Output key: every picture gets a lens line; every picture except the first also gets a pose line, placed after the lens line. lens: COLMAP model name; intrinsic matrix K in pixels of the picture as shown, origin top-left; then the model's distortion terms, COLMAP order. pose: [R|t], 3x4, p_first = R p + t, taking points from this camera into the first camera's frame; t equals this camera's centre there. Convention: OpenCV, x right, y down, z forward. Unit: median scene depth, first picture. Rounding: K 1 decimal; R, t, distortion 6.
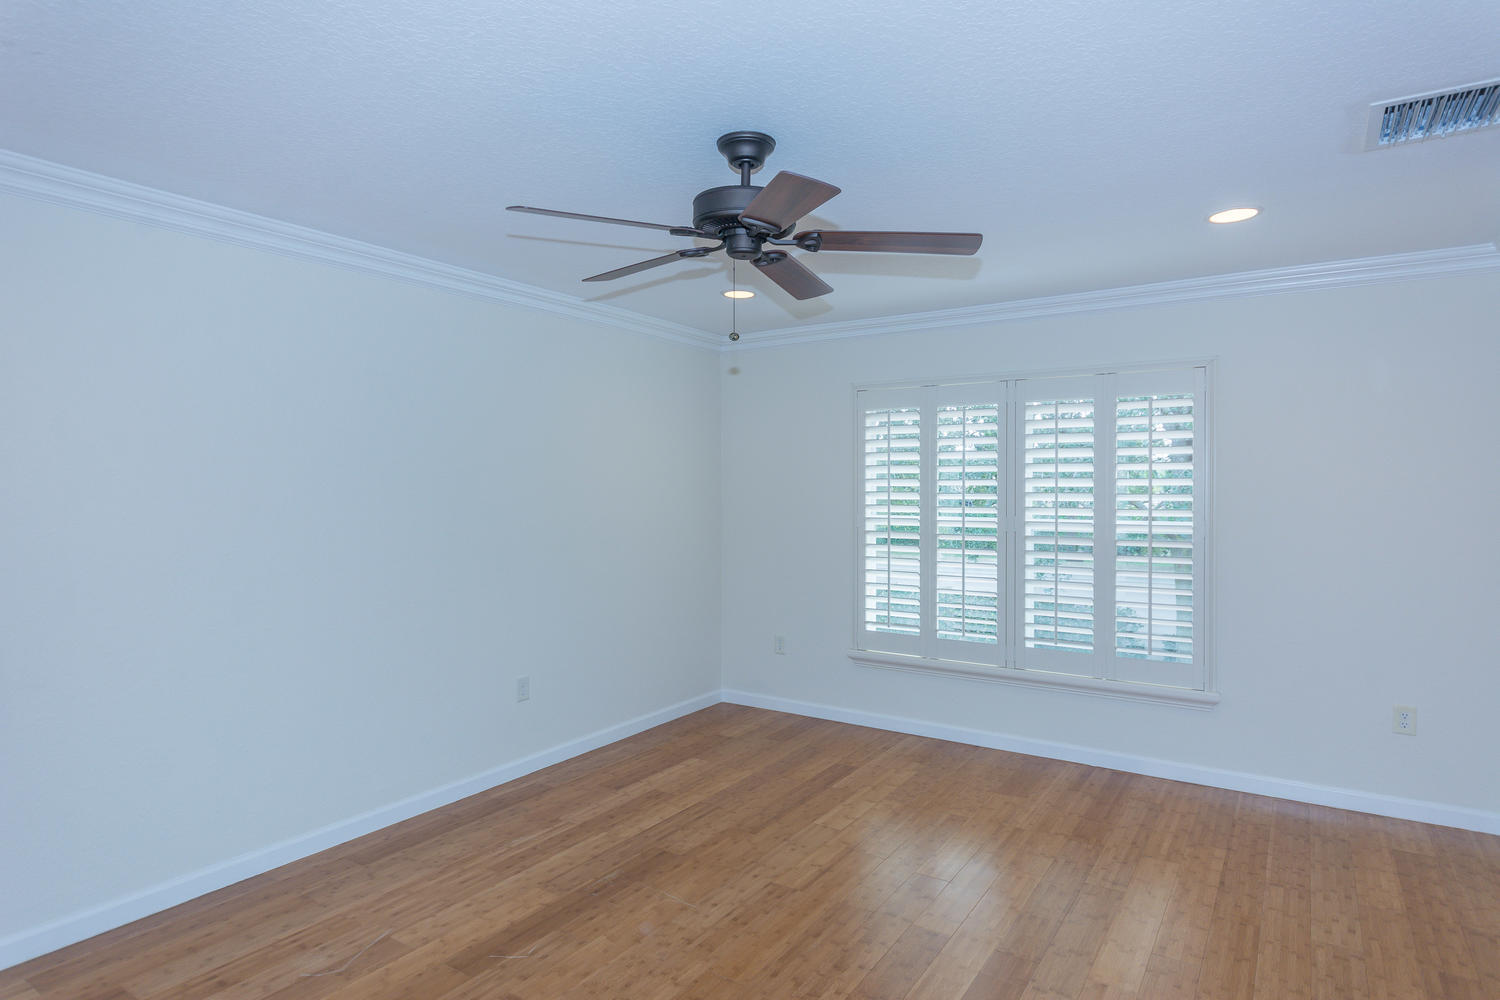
lens RADIAL K [[828.5, 0, 750.0], [0, 828.5, 500.0], [0, 0, 1]] dist [0.005306, 0.001579]
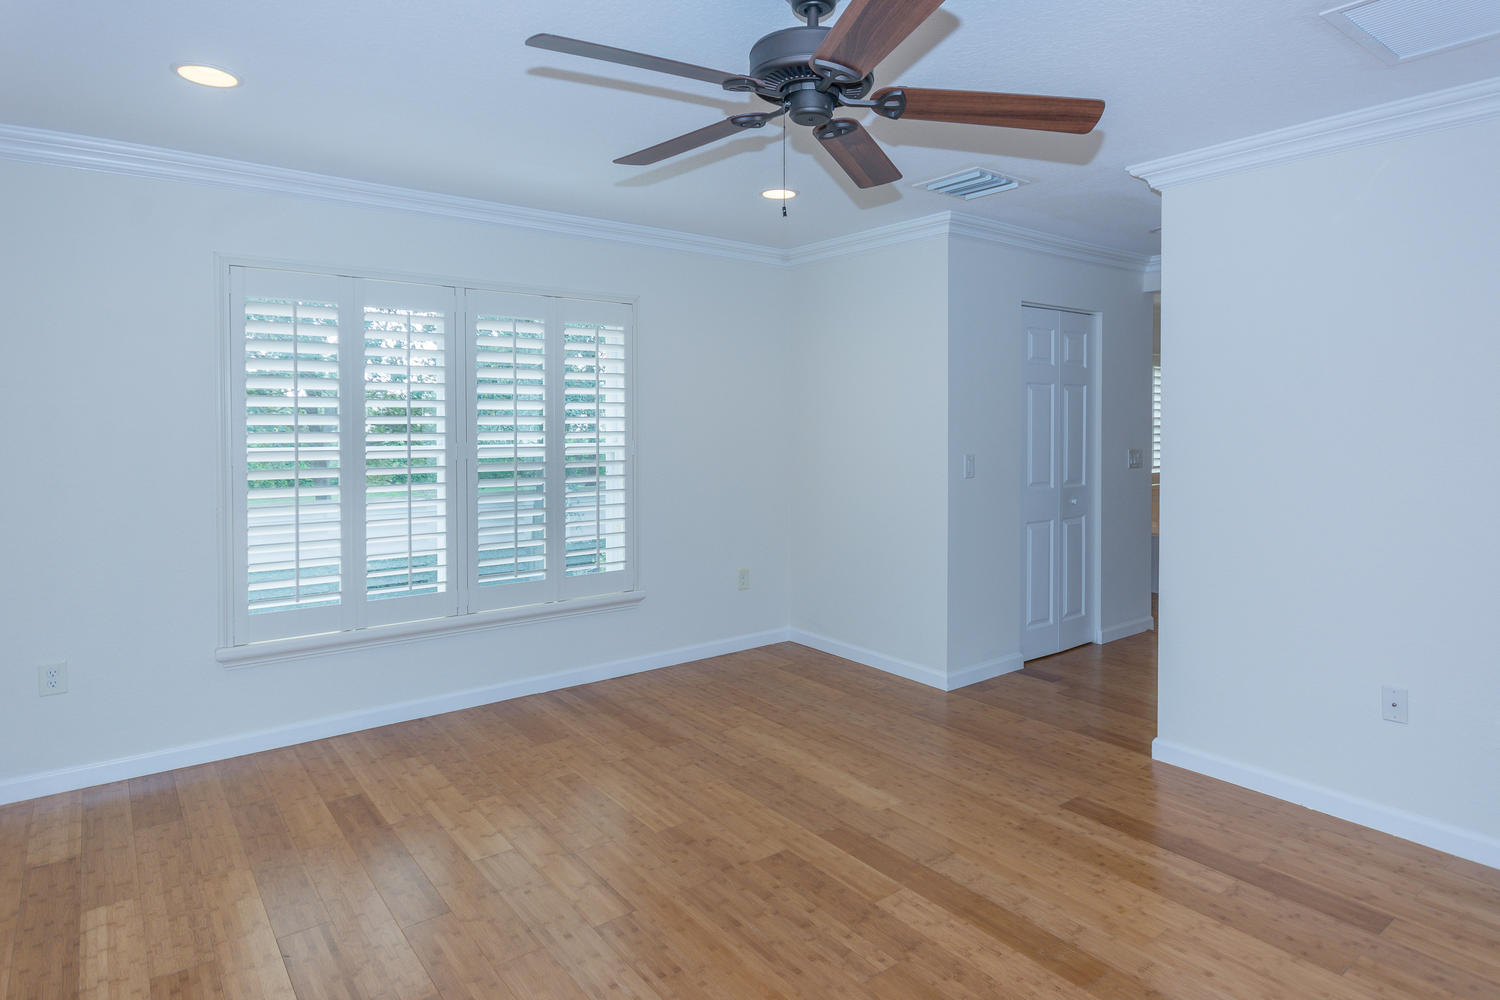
lens RADIAL K [[851.0, 0, 750.4], [0, 851.0, 530.1], [0, 0, 1]] dist [0.039383, -0.032278]
pose [[0.314268, -0.122184, 0.941439, -0.458974], [0.007540, 0.991973, 0.126225, 0.000179], [-0.949304, -0.032570, 0.312667, 0.460822]]
